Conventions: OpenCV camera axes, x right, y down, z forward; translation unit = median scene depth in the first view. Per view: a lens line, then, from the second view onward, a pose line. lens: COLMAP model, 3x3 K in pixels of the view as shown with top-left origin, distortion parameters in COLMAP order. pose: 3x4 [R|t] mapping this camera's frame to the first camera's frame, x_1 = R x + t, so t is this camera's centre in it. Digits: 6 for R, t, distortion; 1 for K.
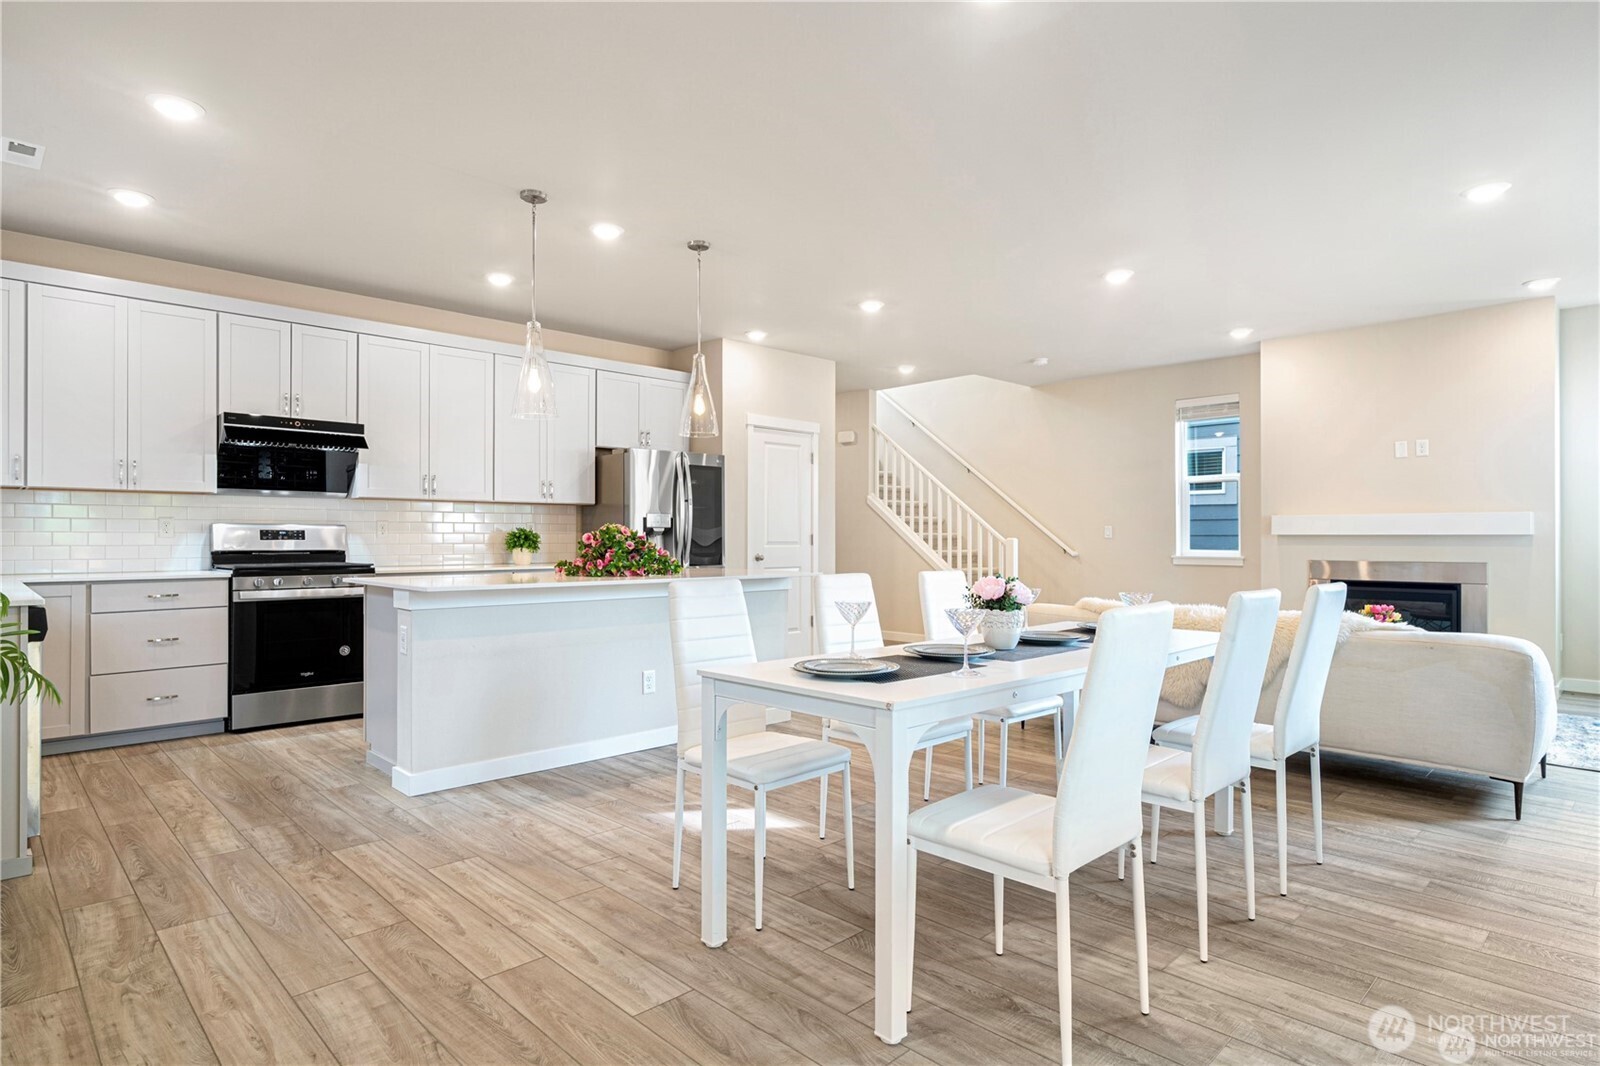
lens RADIAL K [[895.6, 0, 788.9], [0, 895.6, 539.6], [0, 0, 1]] dist [-0.019743, 0.003810]
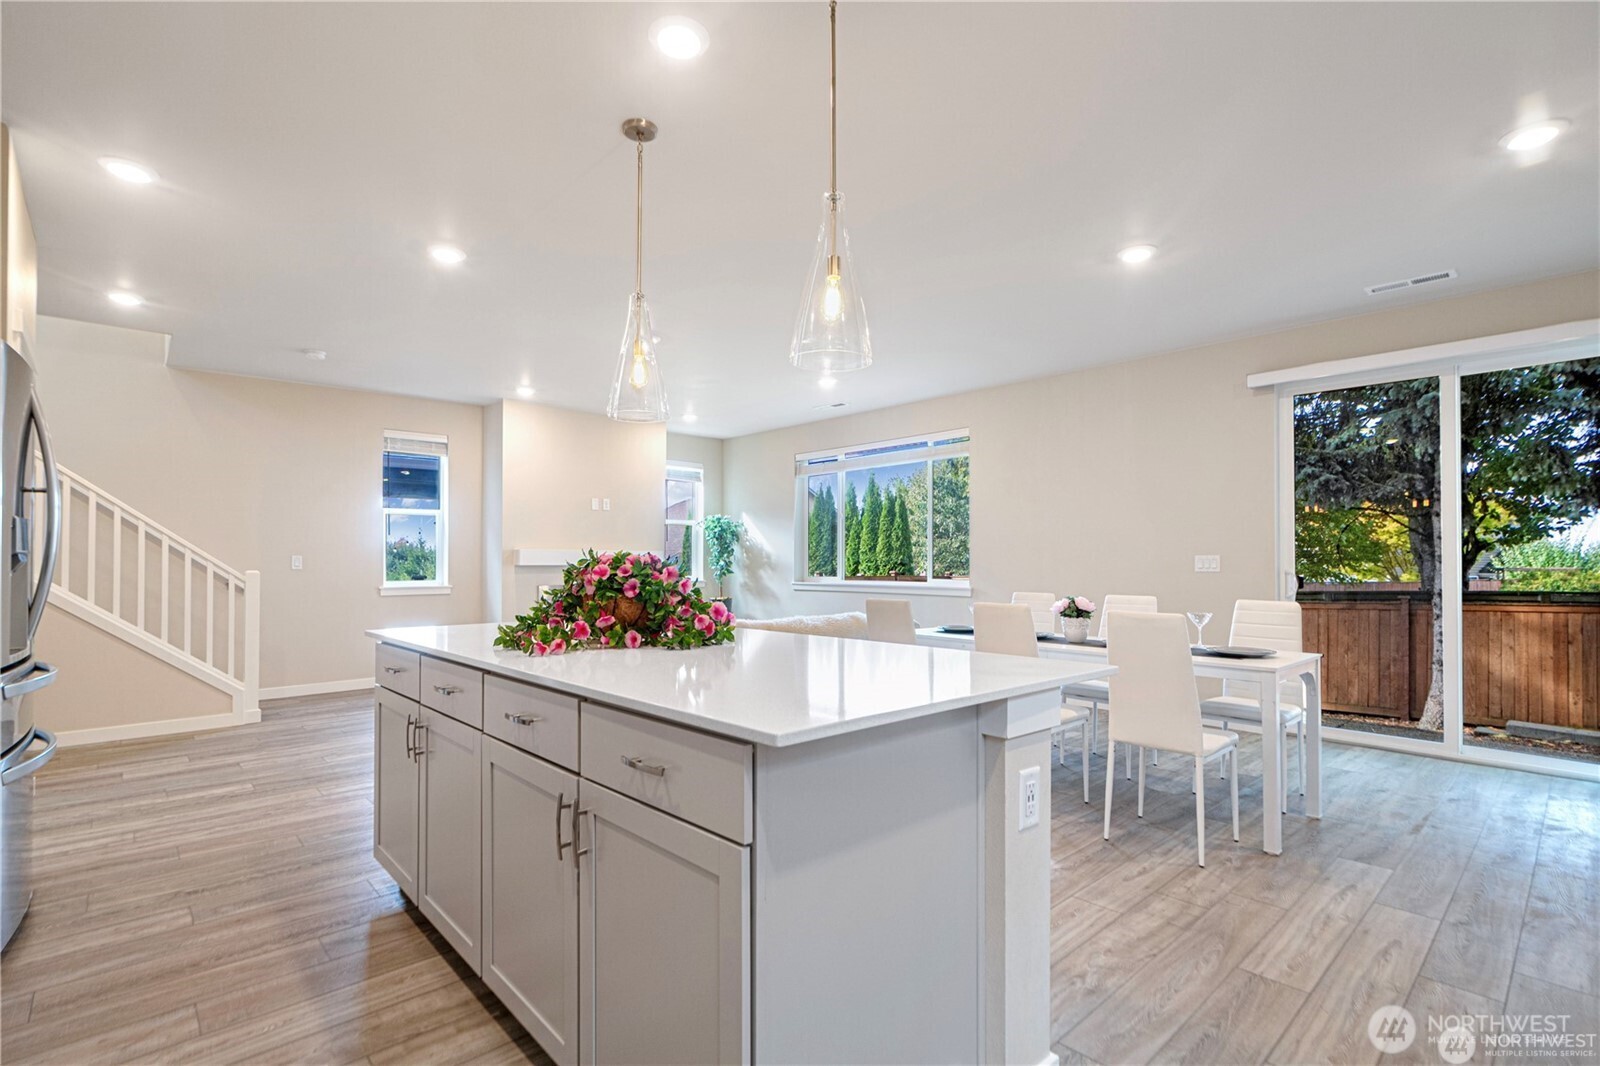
lens RADIAL K [[766.0, 0, 803.7], [0, 766.0, 547.3], [0, 0, 1]] dist [-0.001918, -0.000665]
pose [[-0.006284, 0.018864, 0.999802, -0.622395], [0.003596, 0.999816, -0.018841, -0.011866], [-0.999974, 0.003477, -0.006350, 0.824465]]
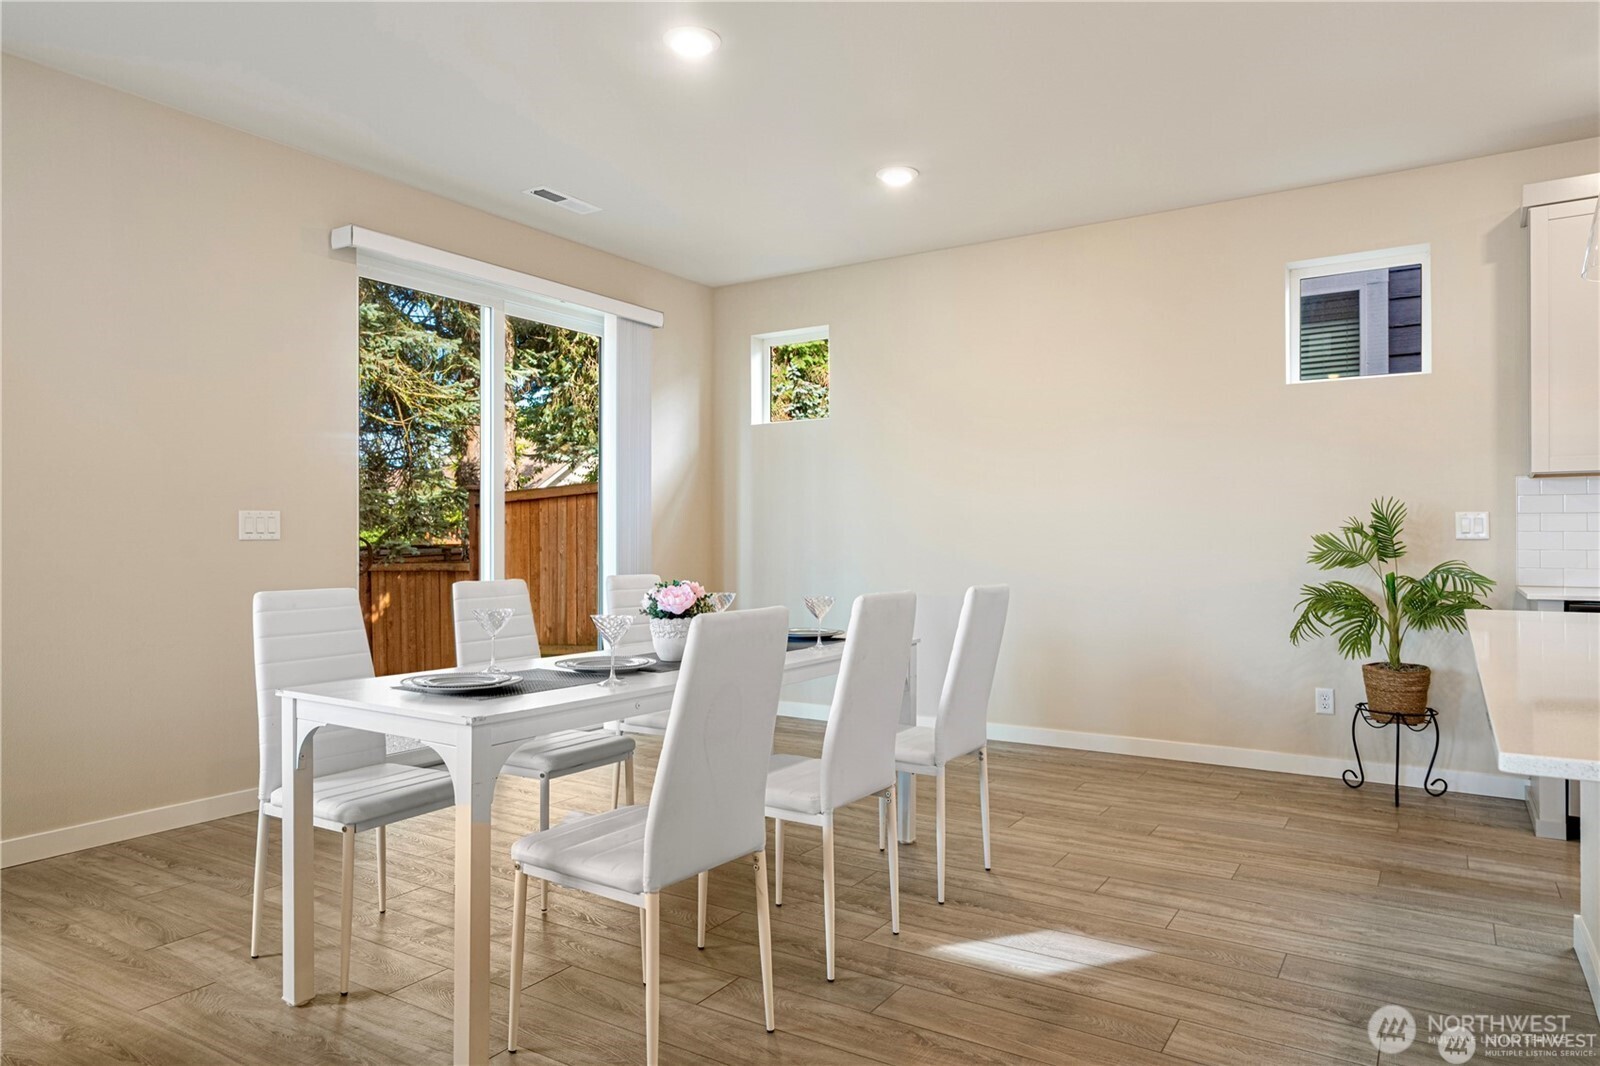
lens RADIAL K [[1001.6, 0, 796.8], [0, 1001.6, 532.1], [0, 0, 1]] dist [-0.005072, 0.007128]
pose [[-0.969680, -0.000967, -0.244378, 0.201917], [-0.001579, 0.999996, 0.002309, -0.004318], [0.244375, 0.002625, -0.969677, 1.114972]]
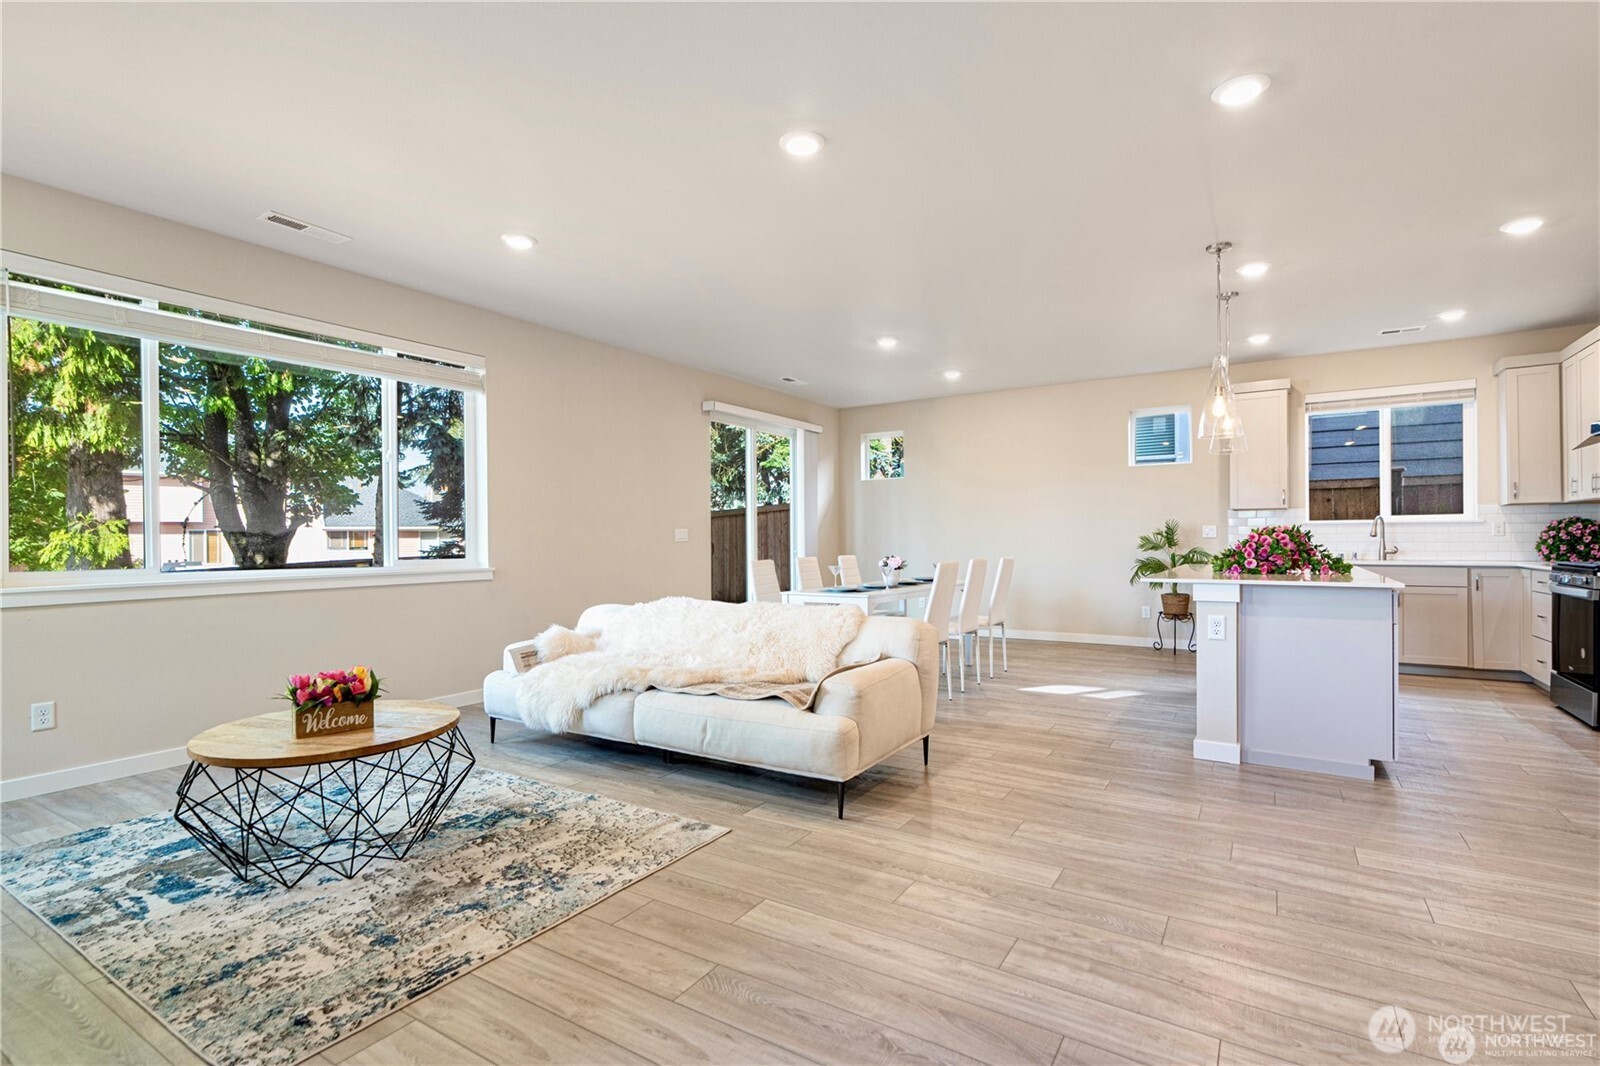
lens RADIAL K [[766.0, 0, 810.9], [0, 766.0, 536.1], [0, 0, 1]] dist [-0.001918, -0.000665]
pose [[-0.961889, 0.006126, -0.273370, 0.548161], [0.004685, 0.999971, 0.005923, -0.012057], [0.273399, 0.004417, -0.961891, 1.601160]]
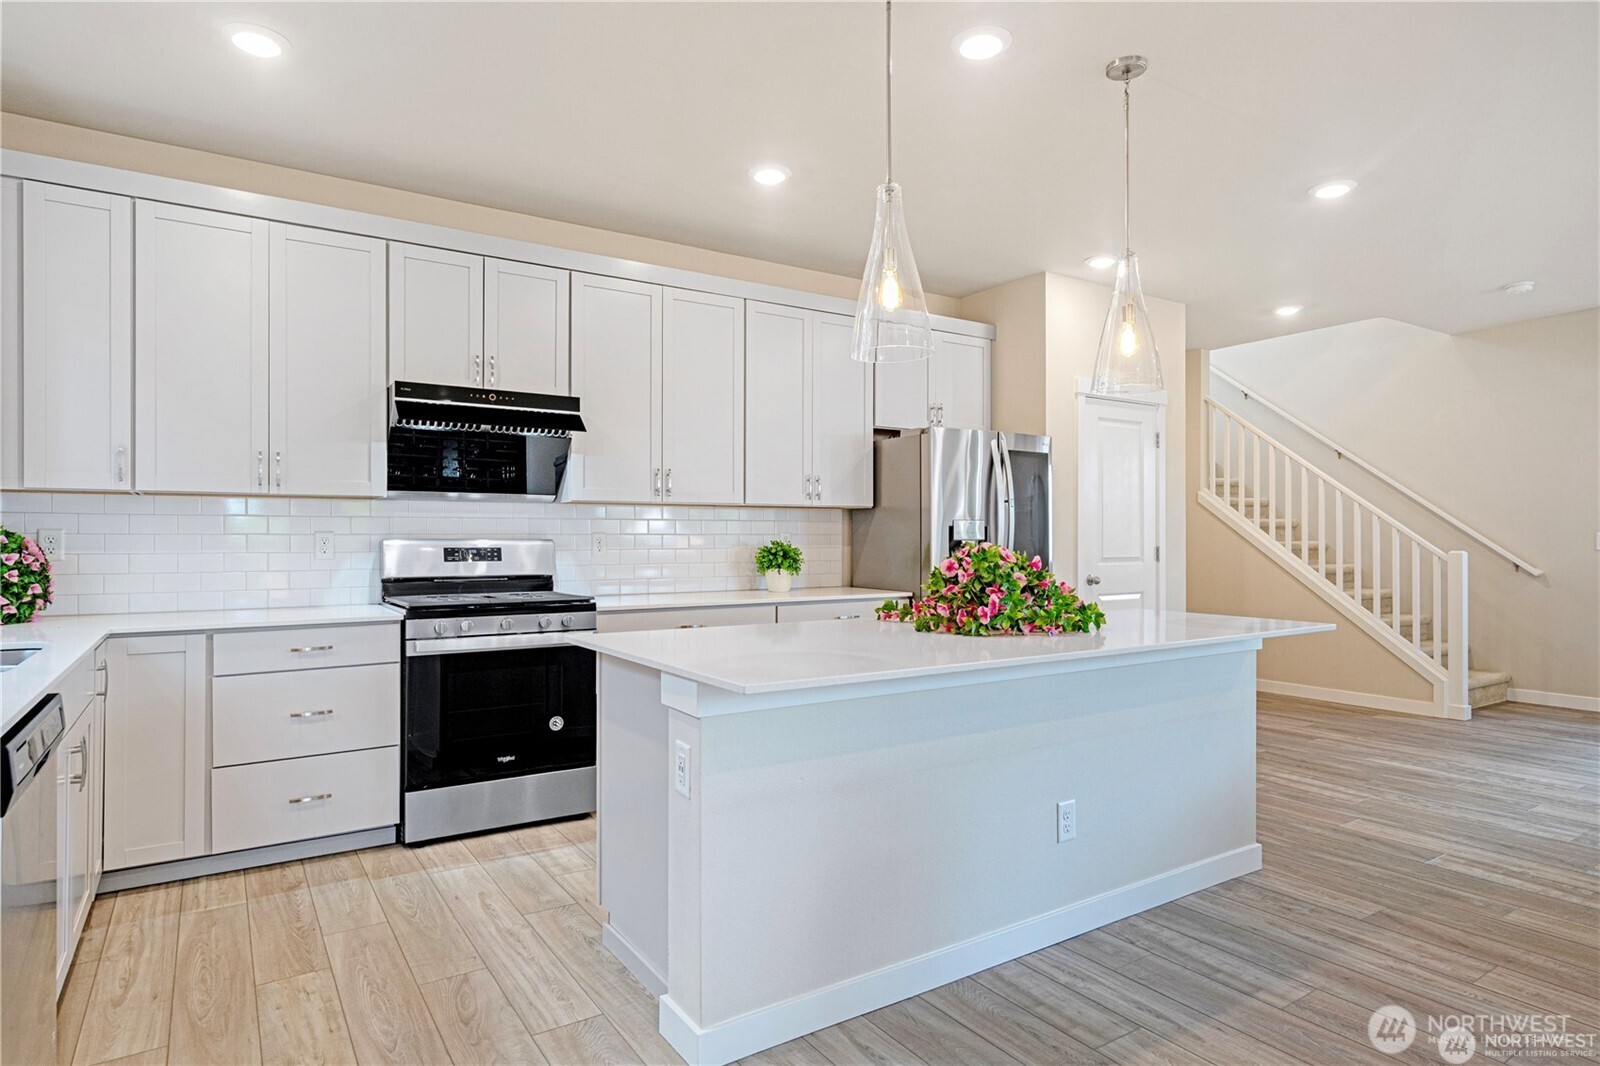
lens RADIAL K [[895.6, 0, 769.8], [0, 895.6, 535.5], [0, 0, 1]] dist [-0.019743, 0.003810]
pose [[0.981048, -0.002322, -0.193749, -0.203706], [0.001678, 0.999993, -0.003489, -0.018623], [0.193756, 0.003098, 0.981045, 0.356300]]
